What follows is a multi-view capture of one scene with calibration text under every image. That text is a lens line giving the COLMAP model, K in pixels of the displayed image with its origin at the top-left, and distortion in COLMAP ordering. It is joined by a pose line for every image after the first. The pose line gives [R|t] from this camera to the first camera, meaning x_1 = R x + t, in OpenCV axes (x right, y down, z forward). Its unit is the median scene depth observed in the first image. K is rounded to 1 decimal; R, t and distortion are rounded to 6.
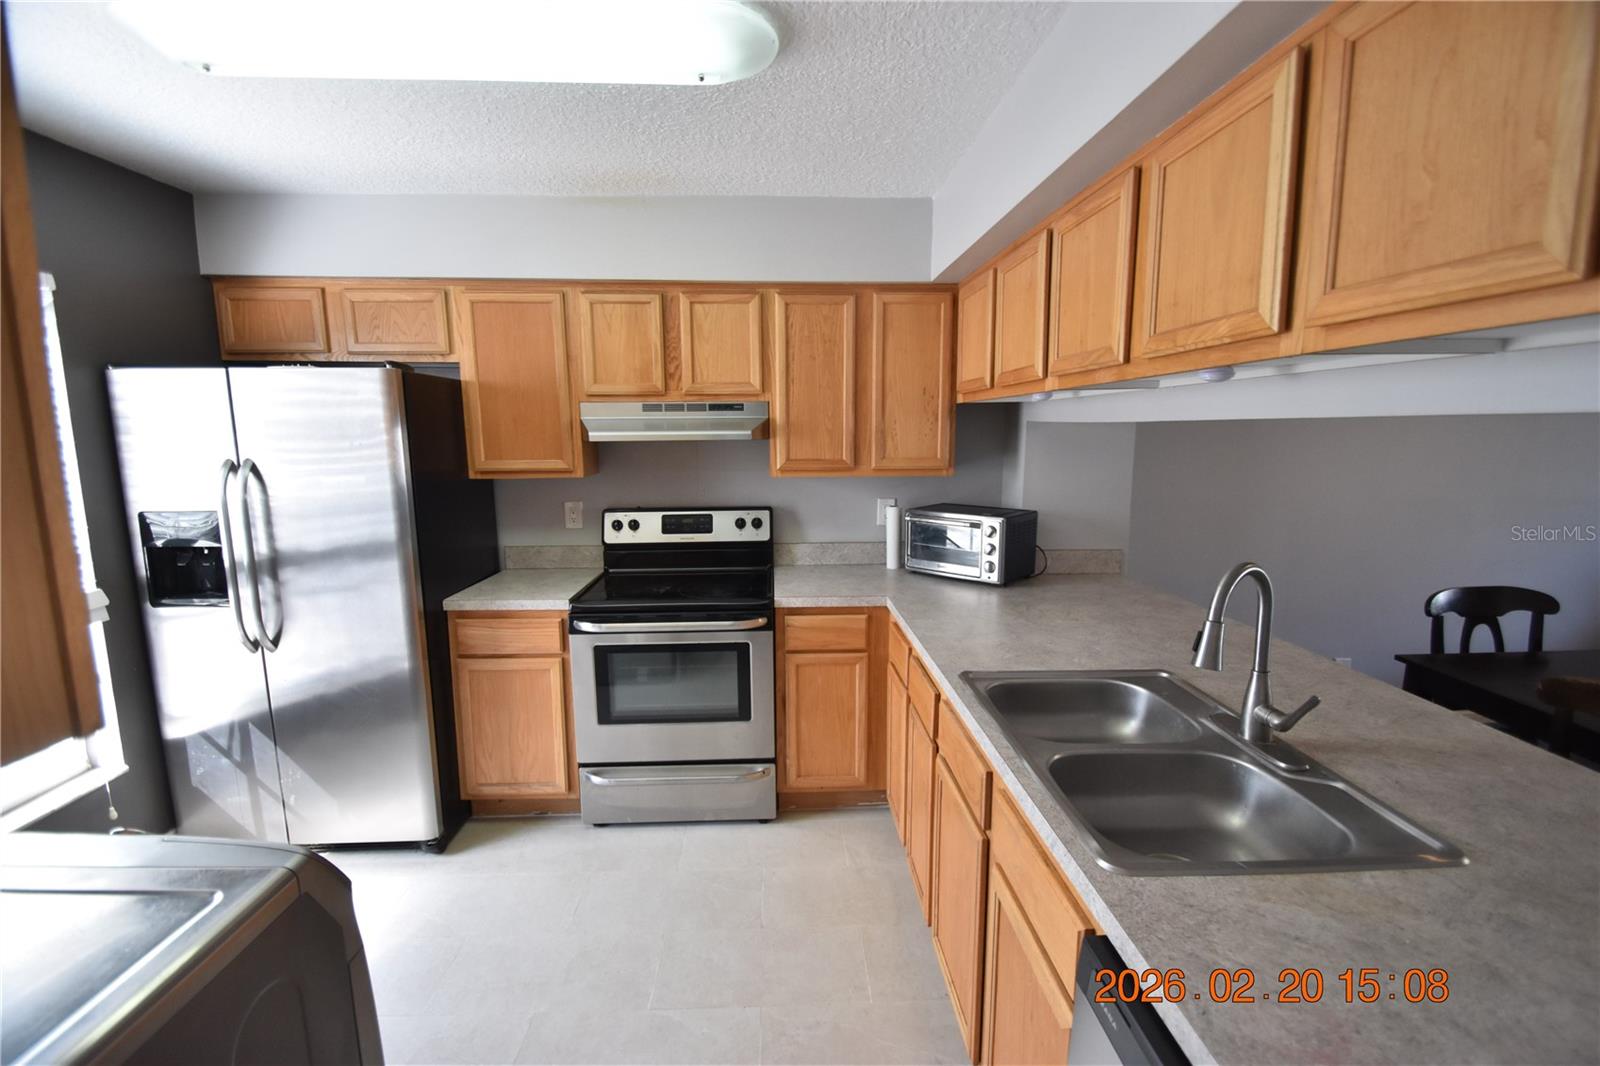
lens RADIAL K [[701.2, 0, 797.5], [0, 701.2, 538.4], [0, 0, 1]] dist [-0.002746, -0.000765]
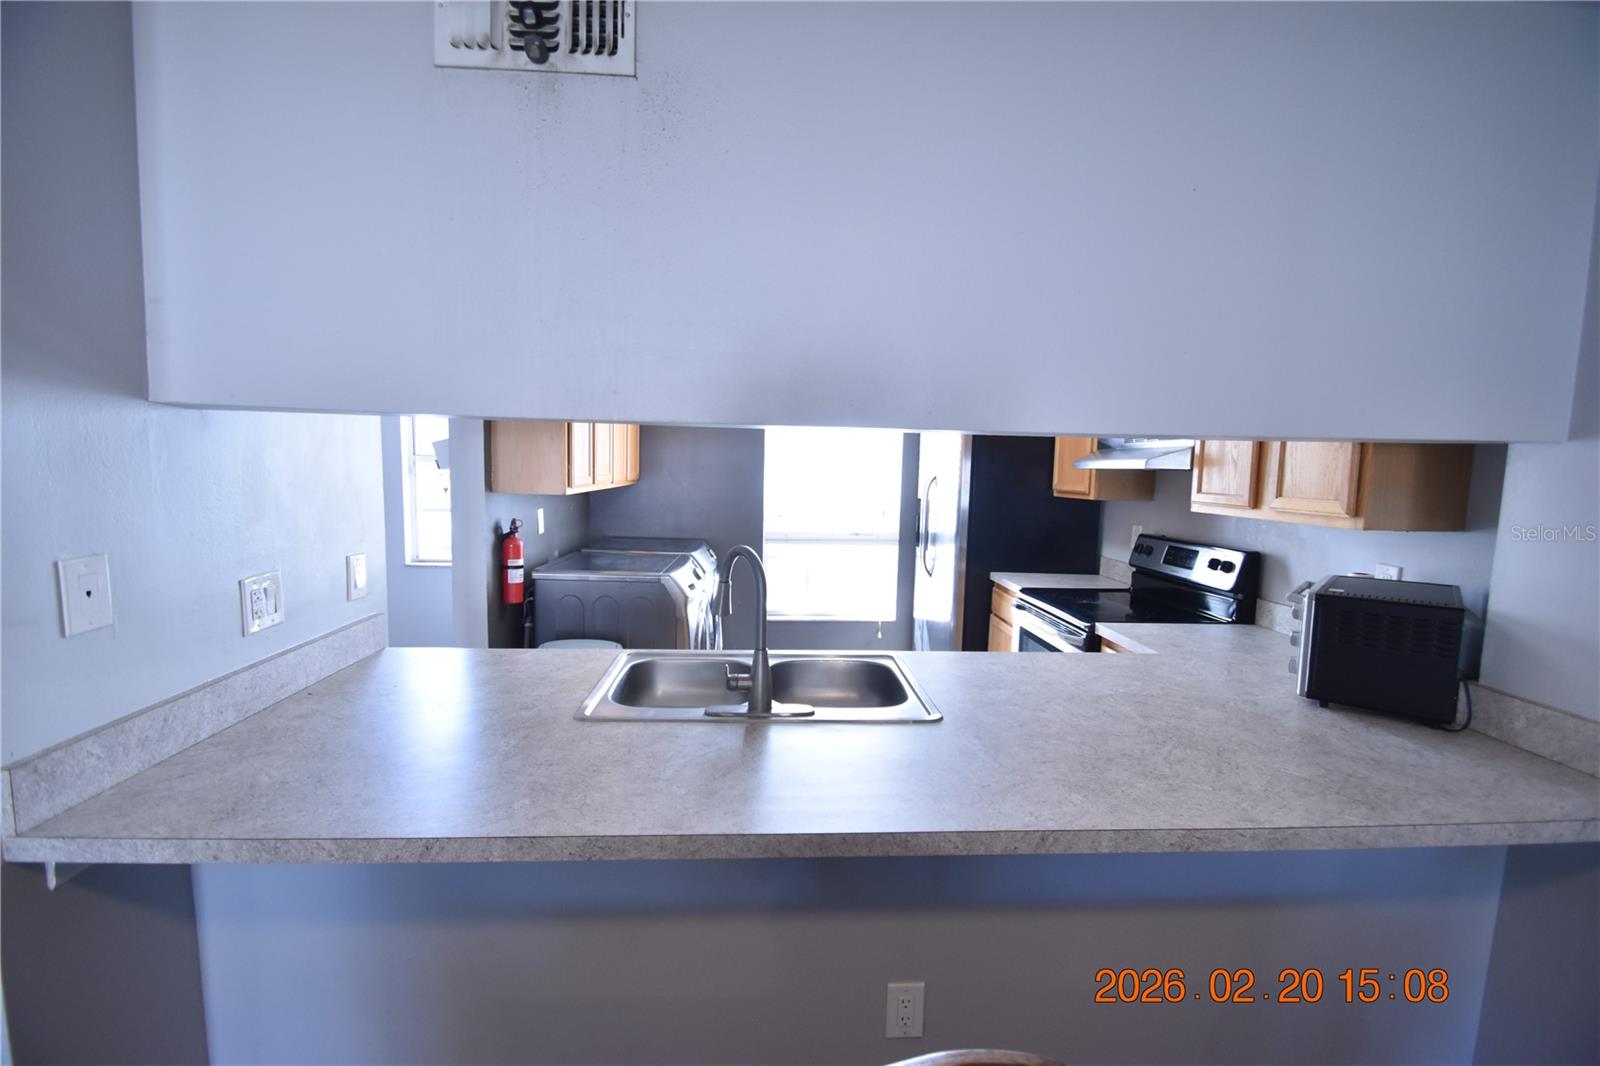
lens RADIAL K [[701.2, 0, 797.5], [0, 701.2, 538.4], [0, 0, 1]] dist [-0.002746, -0.000765]
pose [[0.015682, 0.106030, -0.994239, 1.066570], [-0.175330, 0.979246, 0.101666, -0.069365], [0.984385, 0.172726, 0.033947, 0.592611]]
